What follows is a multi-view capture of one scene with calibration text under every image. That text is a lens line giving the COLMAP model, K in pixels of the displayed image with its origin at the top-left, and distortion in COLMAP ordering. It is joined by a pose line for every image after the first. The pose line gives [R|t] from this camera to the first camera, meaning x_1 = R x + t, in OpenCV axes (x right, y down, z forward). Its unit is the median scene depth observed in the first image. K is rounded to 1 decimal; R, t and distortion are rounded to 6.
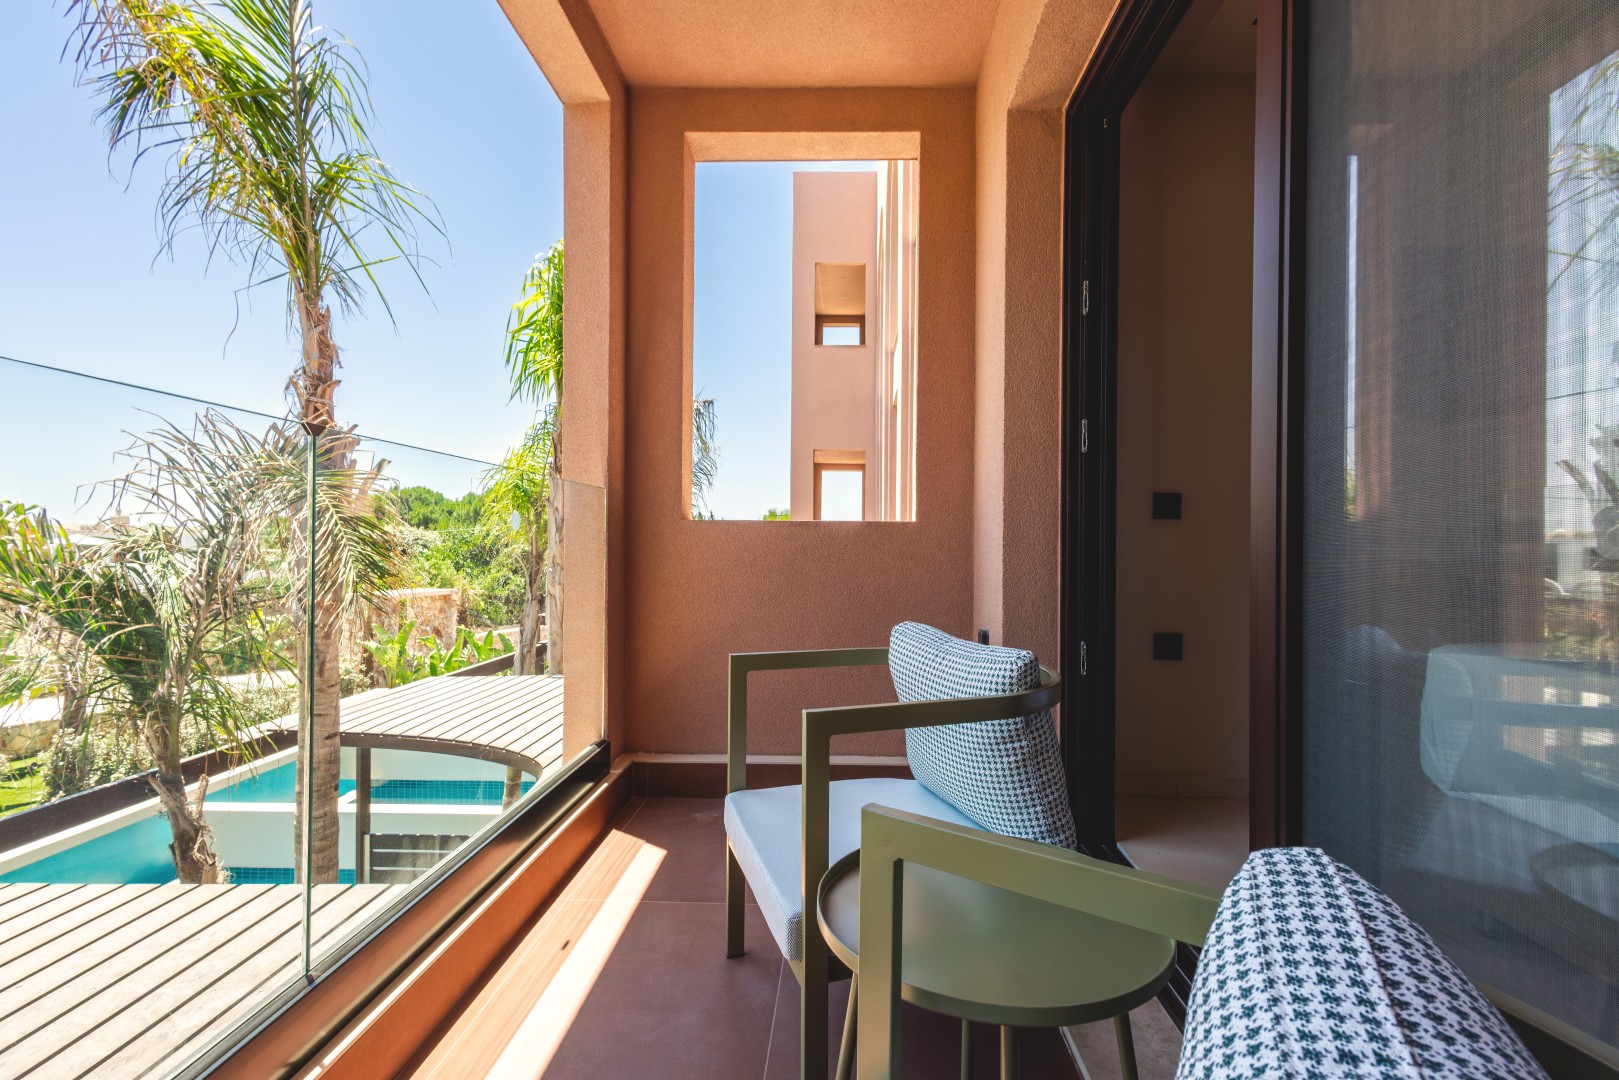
lens RADIAL K [[733.4, 0, 825.8], [0, 733.4, 538.8], [0, 0, 1]] dist [0.017277, -0.000191]
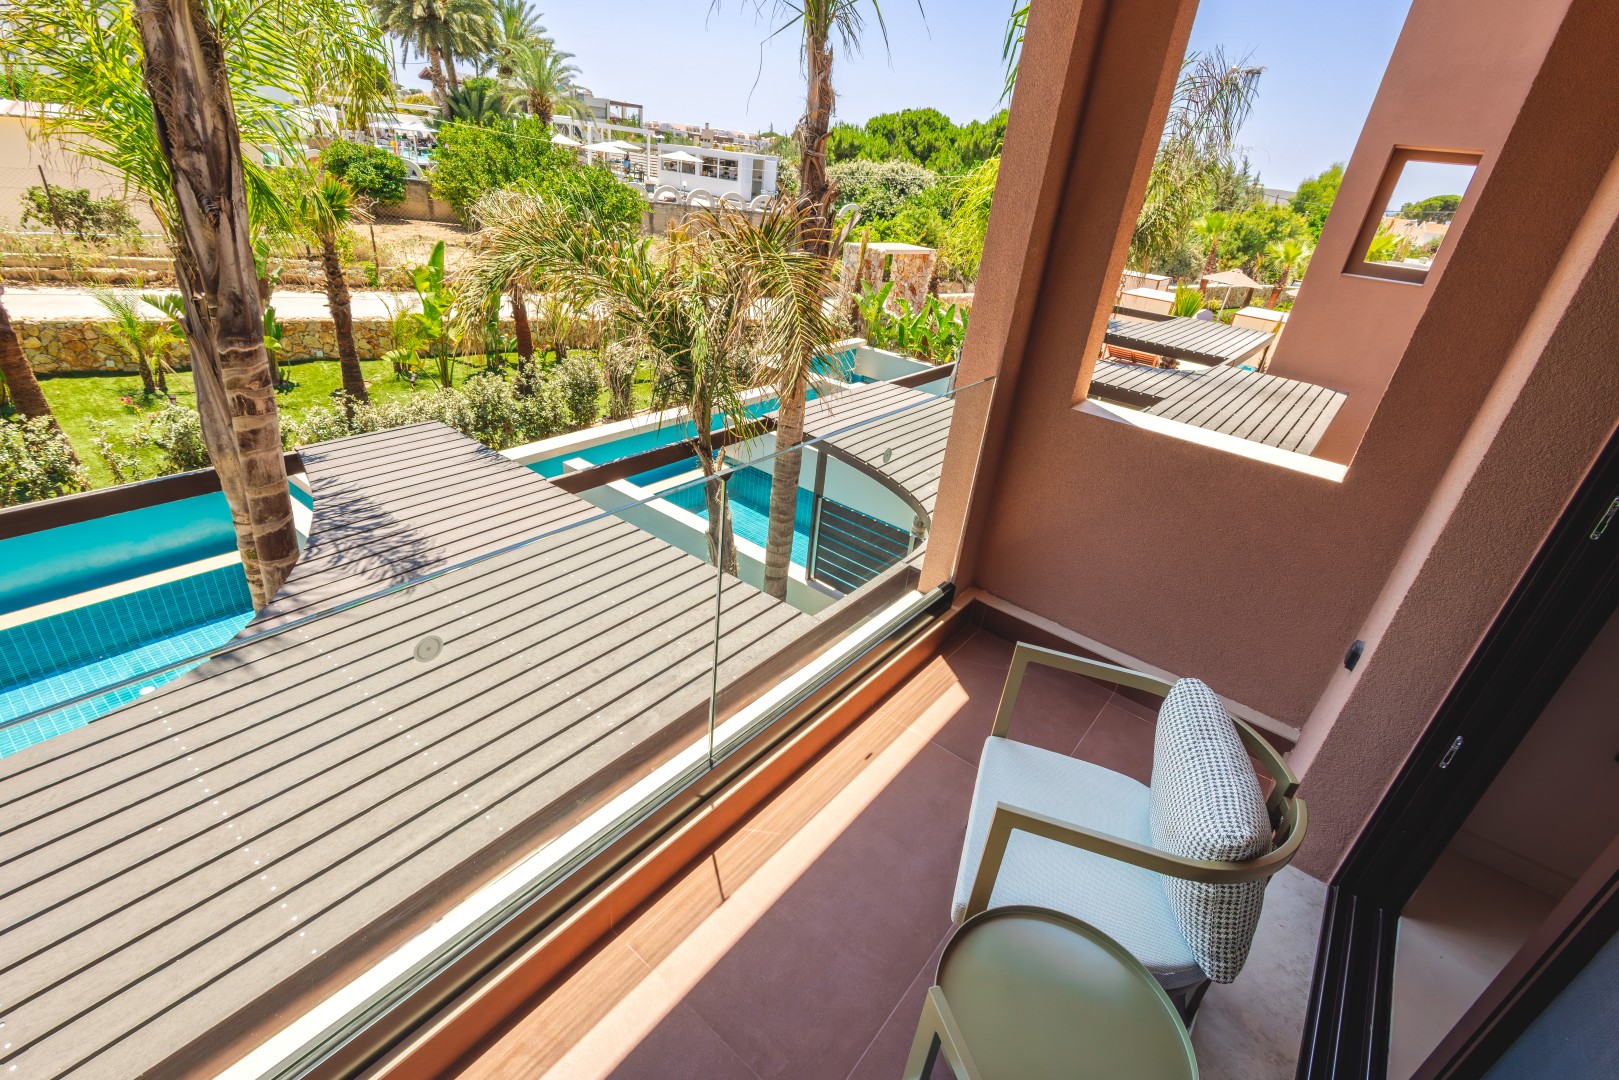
lens RADIAL K [[733.4, 0, 825.8], [0, 733.4, 538.8], [0, 0, 1]] dist [0.017277, -0.000191]
pose [[0.809698, 0.344338, -0.475206, 0.042770], [-0.106803, 0.882703, 0.457633, -0.178902], [0.577046, -0.319792, 0.751499, 0.006081]]
